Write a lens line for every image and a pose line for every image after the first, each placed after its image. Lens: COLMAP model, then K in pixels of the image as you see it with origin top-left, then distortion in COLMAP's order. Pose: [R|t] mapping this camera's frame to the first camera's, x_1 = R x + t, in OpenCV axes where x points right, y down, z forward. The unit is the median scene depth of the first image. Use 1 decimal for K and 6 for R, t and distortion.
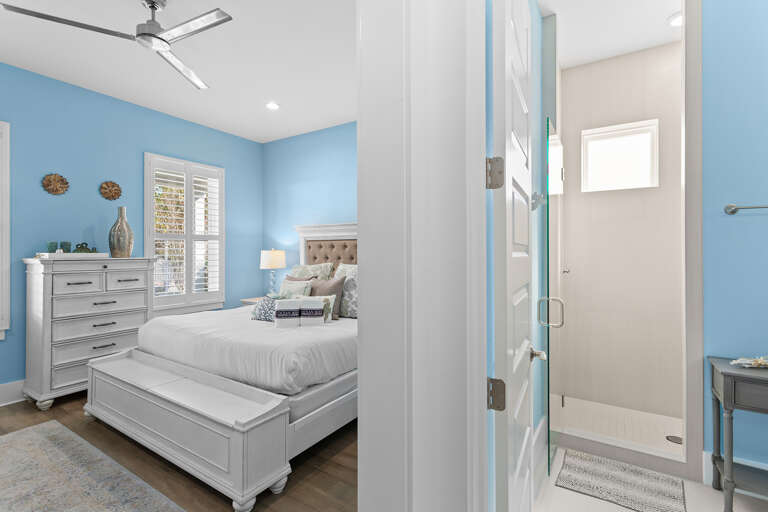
lens RADIAL K [[363.5, 0, 387.3], [0, 363.5, 251.8], [0, 0, 1]] dist [0.000417, 0.000357]
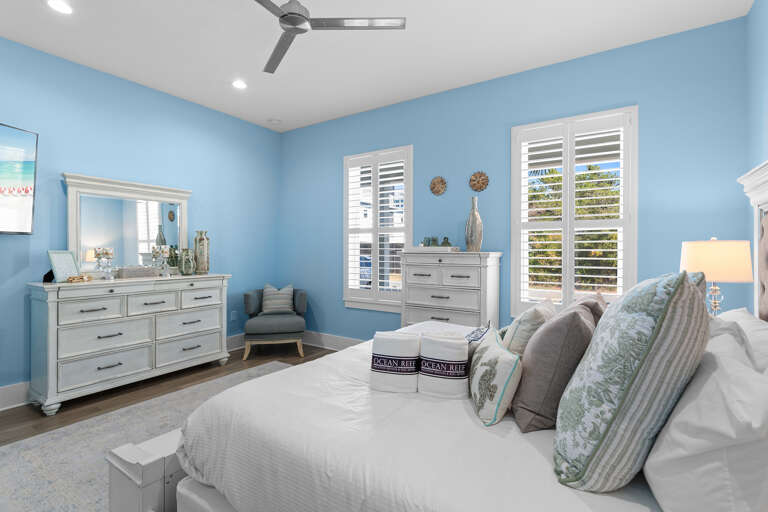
lens RADIAL K [[363.5, 0, 387.3], [0, 363.5, 251.8], [0, 0, 1]] dist [0.000417, 0.000357]
pose [[-0.013151, 0.002677, -0.999910, 0.211680], [-0.003001, 0.999992, 0.002717, 0.014937], [0.999909, 0.003037, -0.013143, 0.845138]]
